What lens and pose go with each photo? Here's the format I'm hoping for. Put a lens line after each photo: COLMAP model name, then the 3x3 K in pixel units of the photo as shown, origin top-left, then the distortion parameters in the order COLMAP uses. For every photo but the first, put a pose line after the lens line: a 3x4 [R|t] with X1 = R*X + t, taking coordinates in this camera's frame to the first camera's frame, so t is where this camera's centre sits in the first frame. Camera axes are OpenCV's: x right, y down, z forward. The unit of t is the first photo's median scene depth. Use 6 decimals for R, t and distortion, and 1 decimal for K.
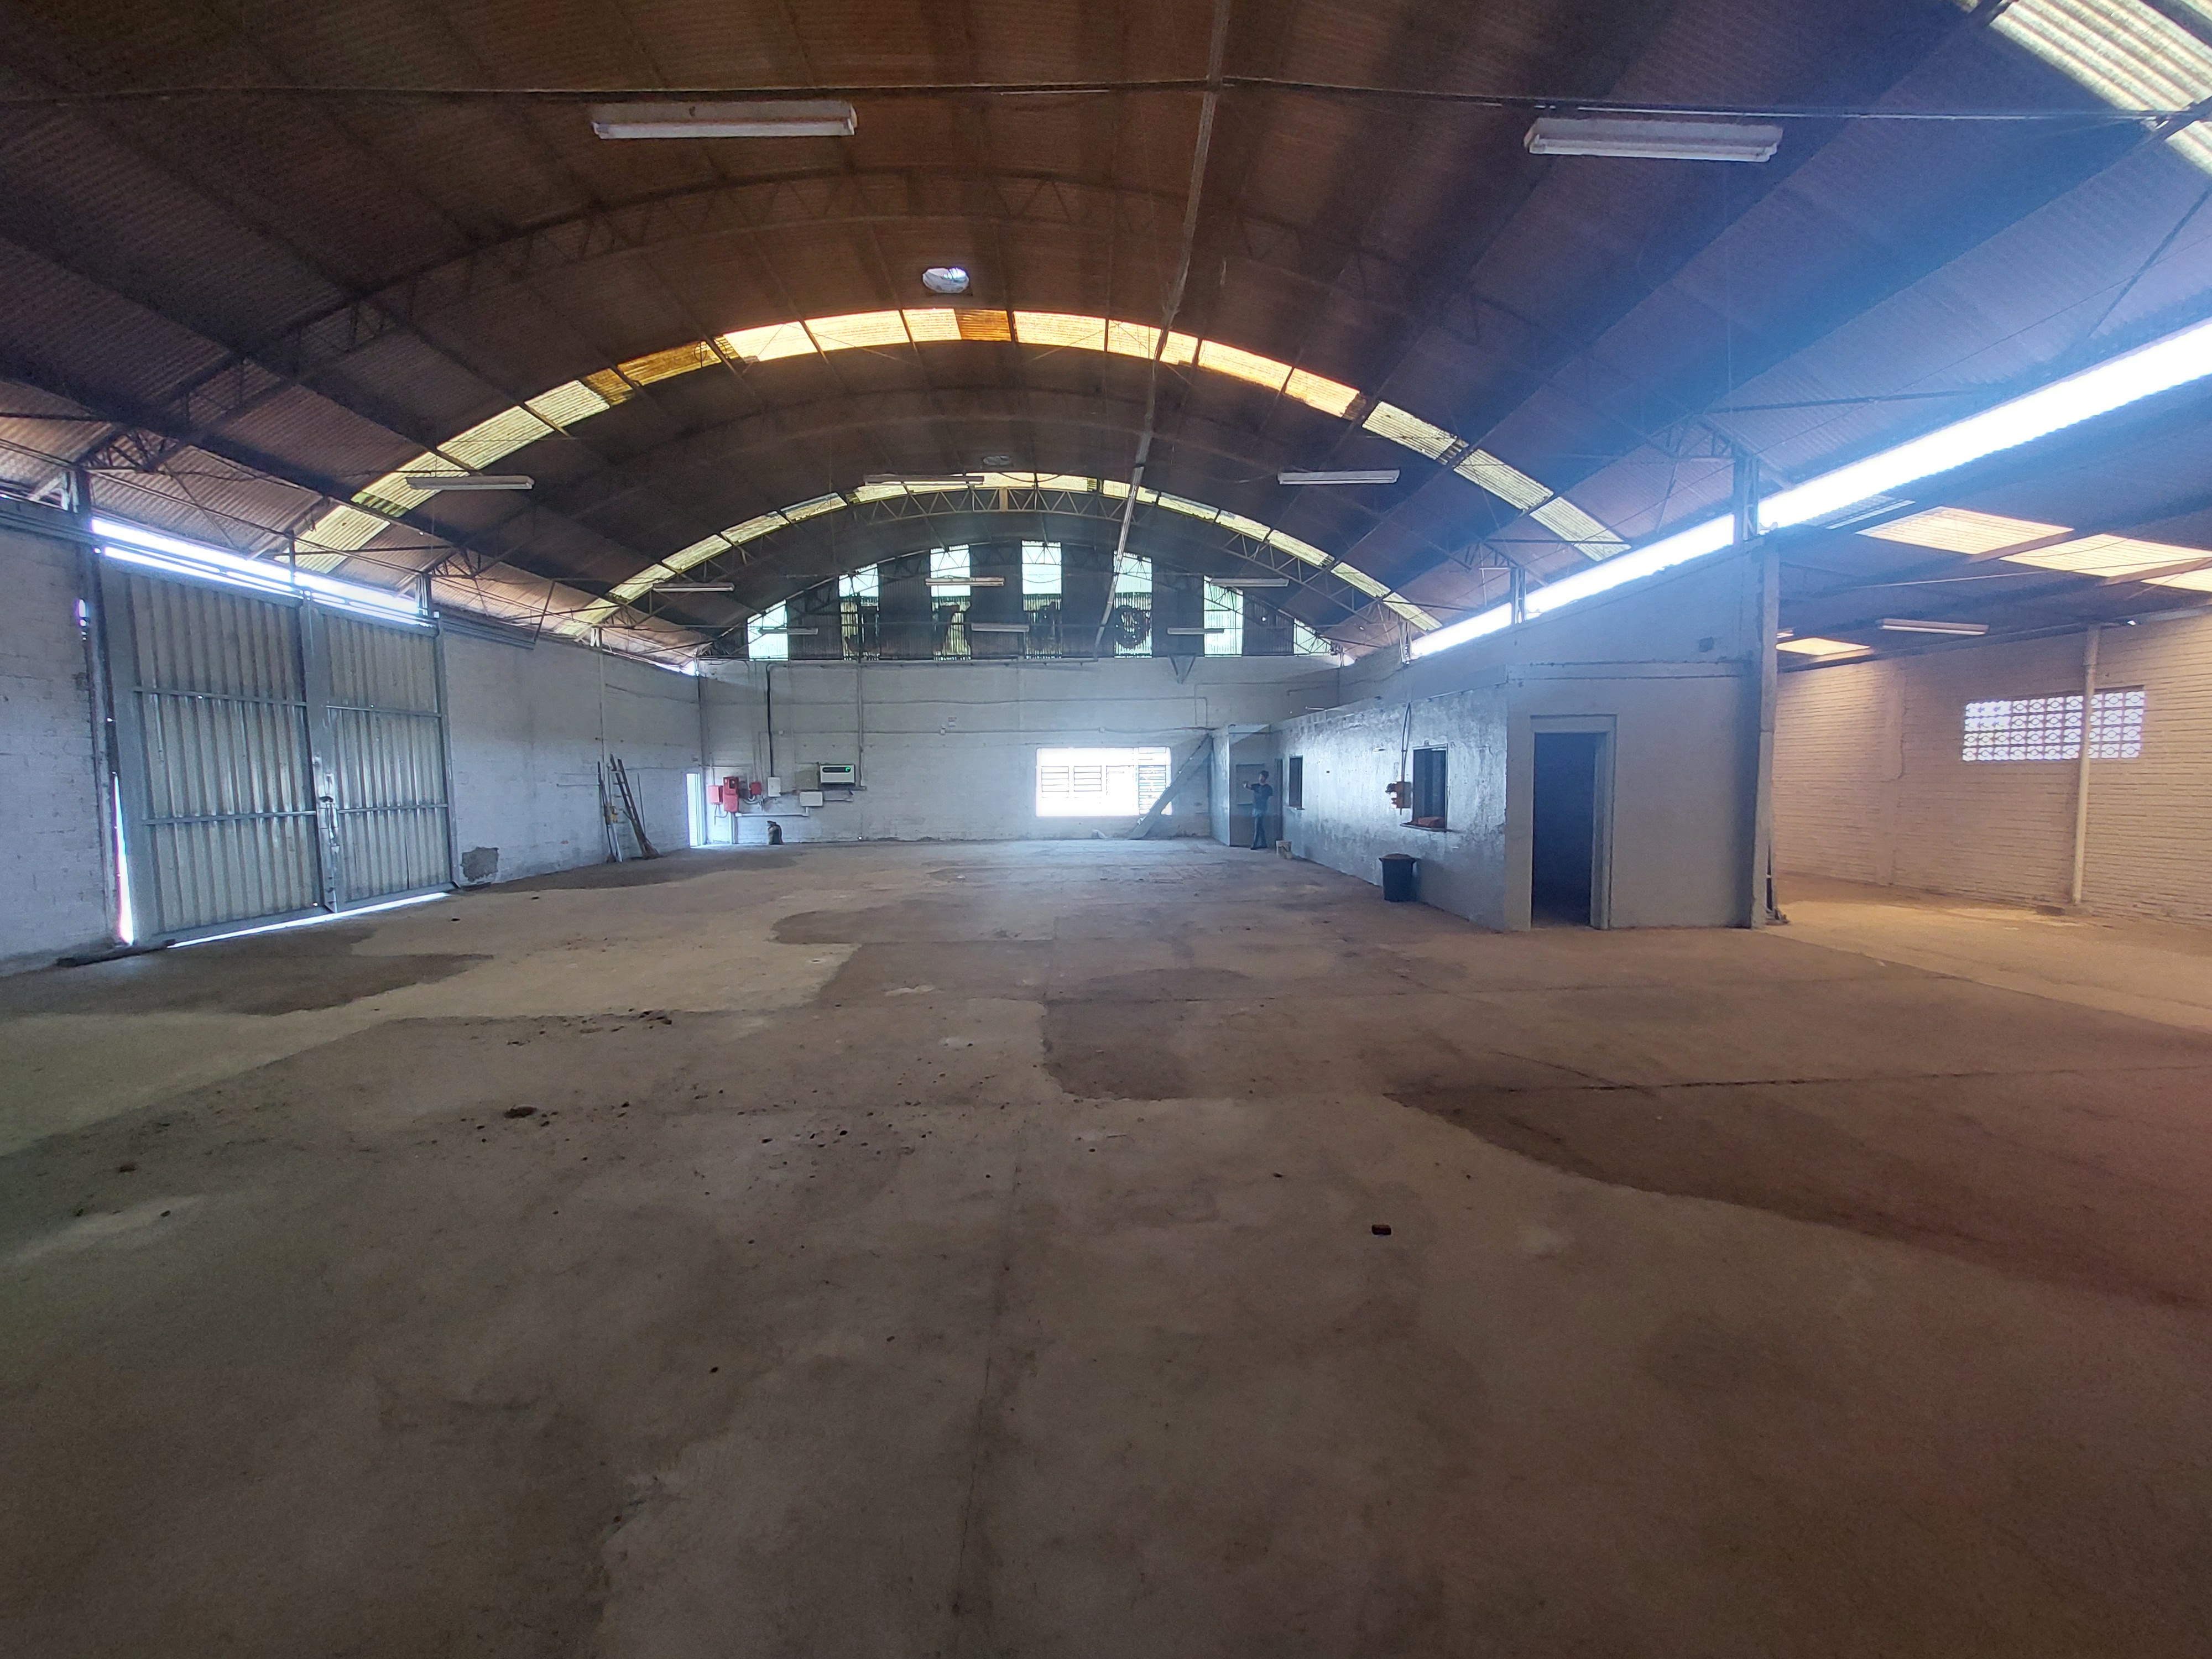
lens RADIAL K [[879.1, 0, 1108.3], [0, 879.1, 843.2], [0, 0, 1]] dist [-0.016439, 0.000040]
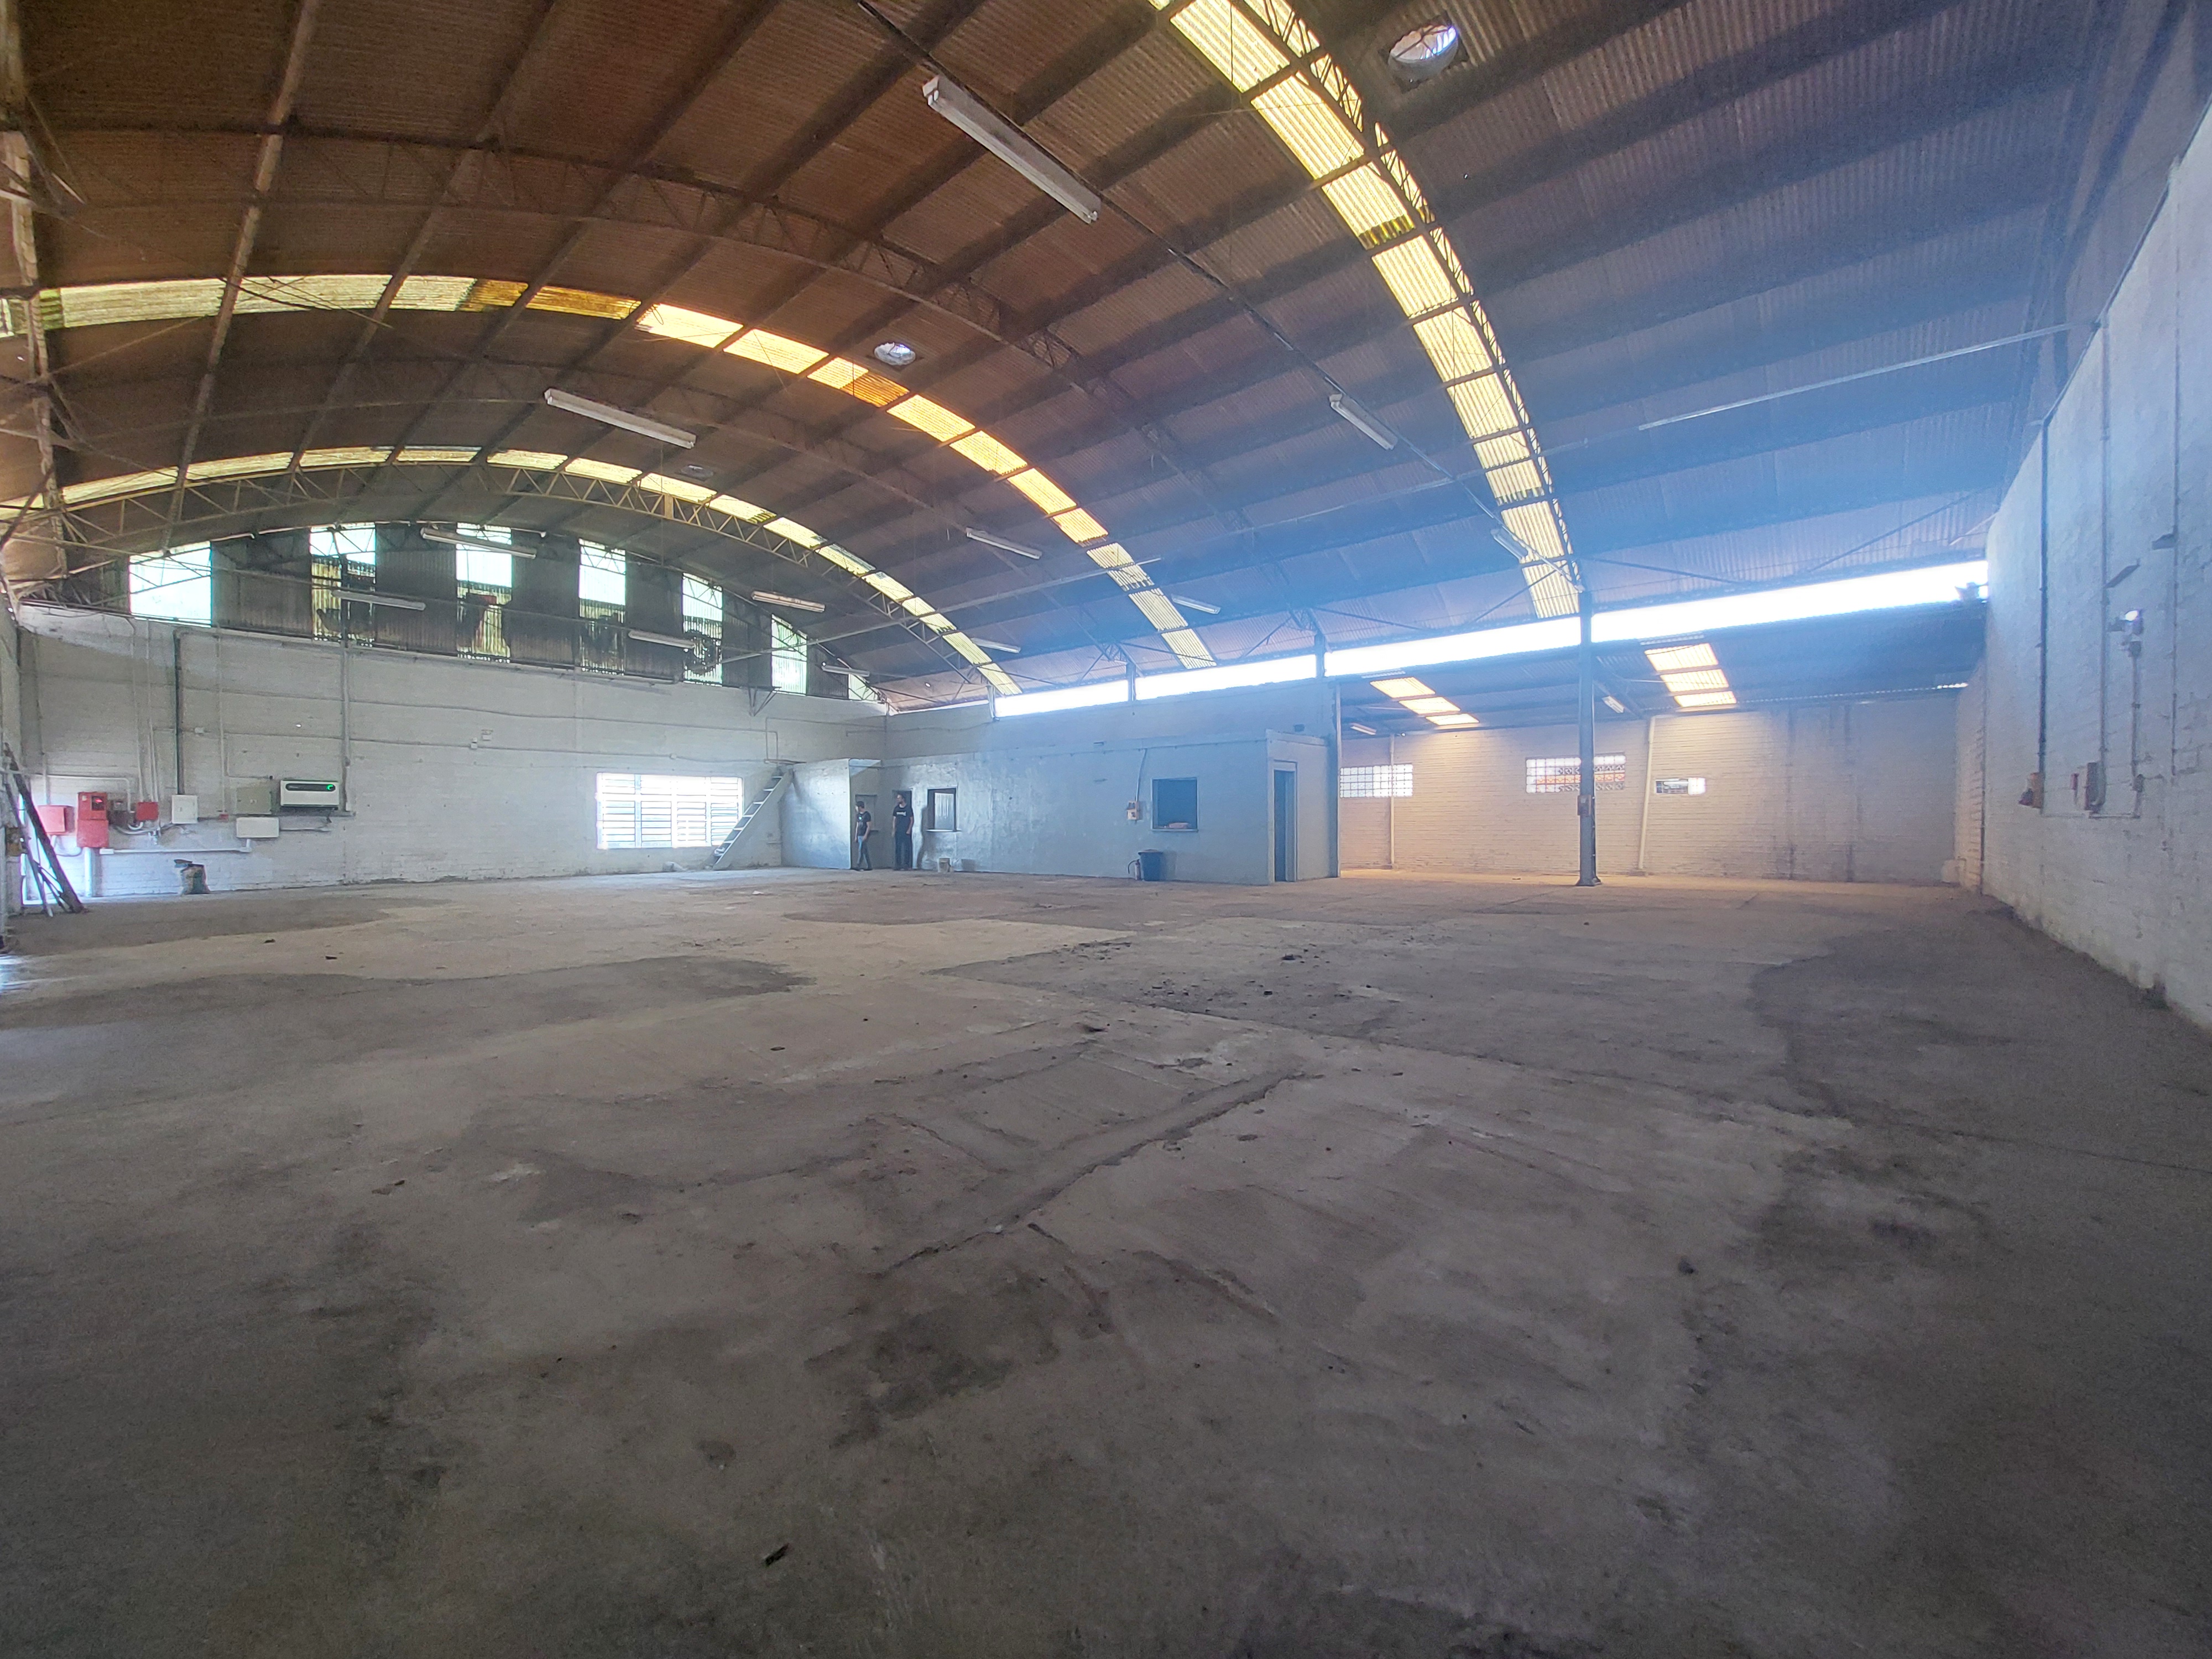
lens RADIAL K [[879.1, 0, 1108.3], [0, 879.1, 843.2], [0, 0, 1]] dist [-0.016439, 0.000040]
pose [[0.666095, -0.009040, 0.745812, -0.406325], [0.055574, 0.997749, -0.037540, 0.026418], [-0.743794, 0.066453, 0.665098, 0.032048]]
